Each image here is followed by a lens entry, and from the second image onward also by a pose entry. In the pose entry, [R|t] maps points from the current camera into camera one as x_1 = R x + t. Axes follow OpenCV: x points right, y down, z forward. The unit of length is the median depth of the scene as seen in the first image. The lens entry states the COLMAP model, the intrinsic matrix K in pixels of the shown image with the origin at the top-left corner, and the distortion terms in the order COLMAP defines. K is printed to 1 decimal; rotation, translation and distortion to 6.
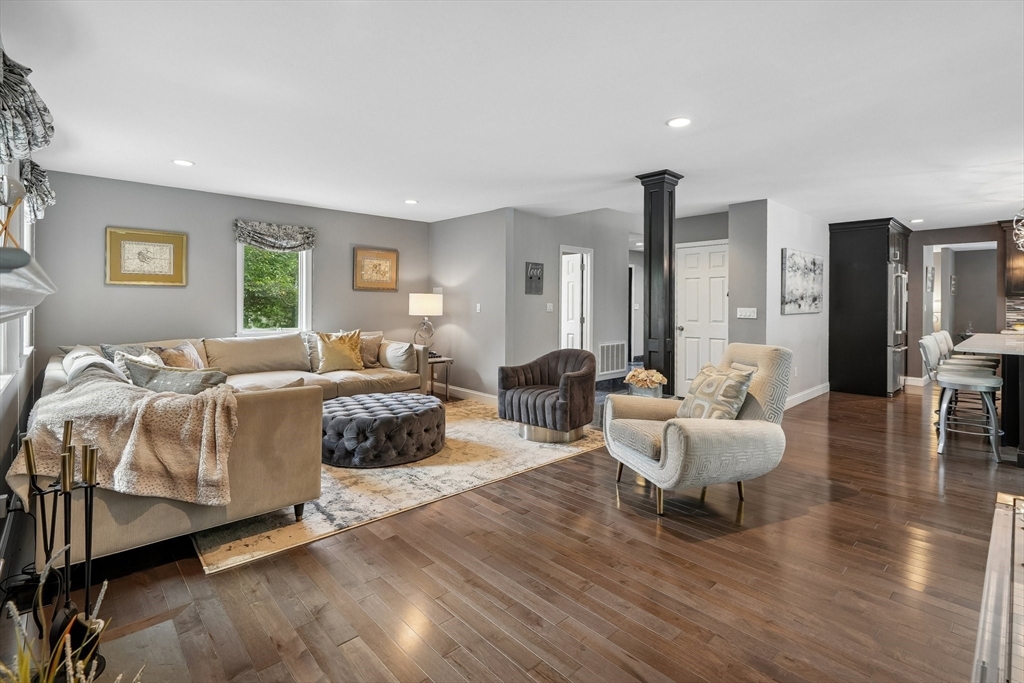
lens RADIAL K [[476.6, 0, 504.4], [0, 476.6, 304.9], [0, 0, 1]] dist [-0.001729, -0.000305]
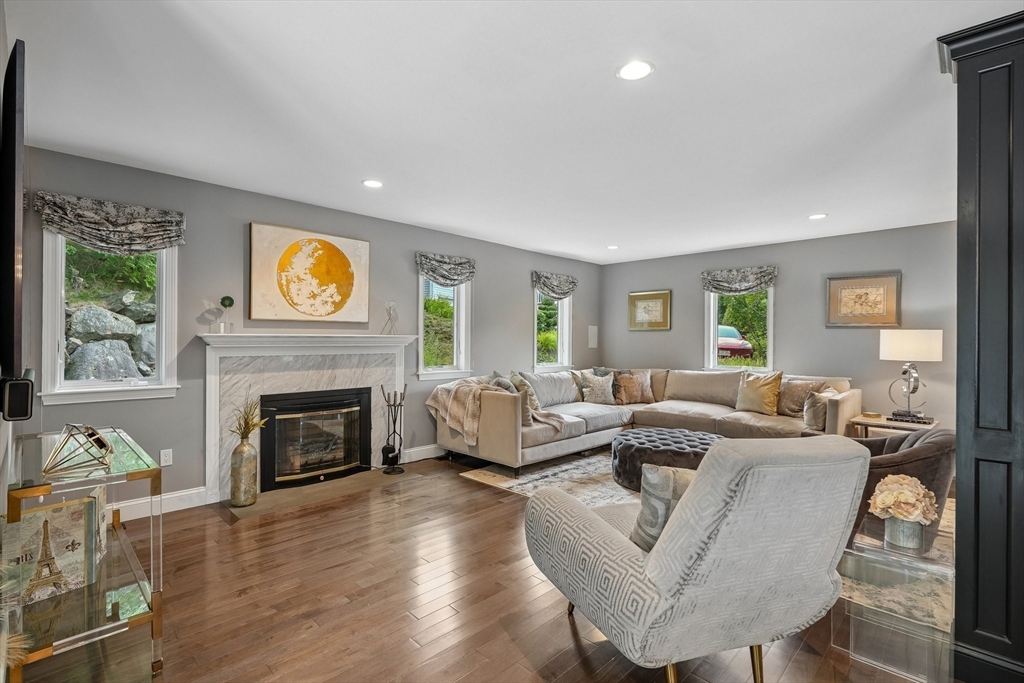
lens RADIAL K [[468.0, 0, 515.1], [0, 468.0, 334.0], [0, 0, 1]] dist [-0.000071, -0.000097]
pose [[0.063182, -0.019315, -0.997815, 0.489651], [-0.011605, 0.999731, -0.020087, 0.003950], [0.997935, 0.012849, 0.062941, 0.392925]]
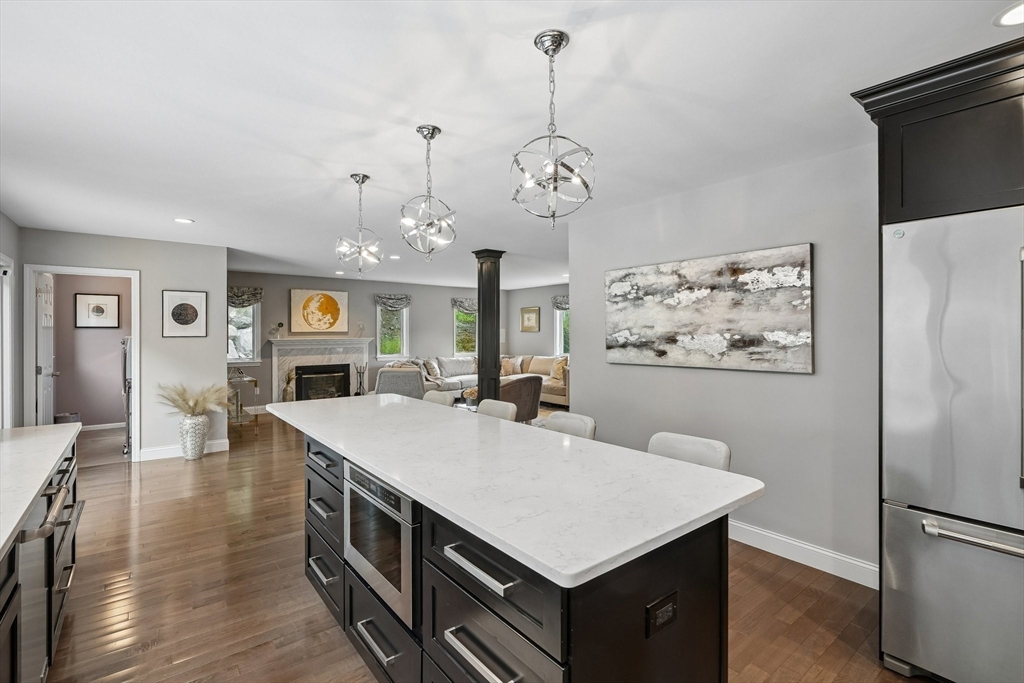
lens RADIAL K [[468.0, 0, 515.1], [0, 468.0, 334.0], [0, 0, 1]] dist [-0.000071, -0.000097]
pose [[-0.061281, -0.002623, -0.998117, 1.219367], [-0.005527, 0.999982, -0.002289, -0.019587], [0.998105, 0.005376, -0.061294, 0.846277]]
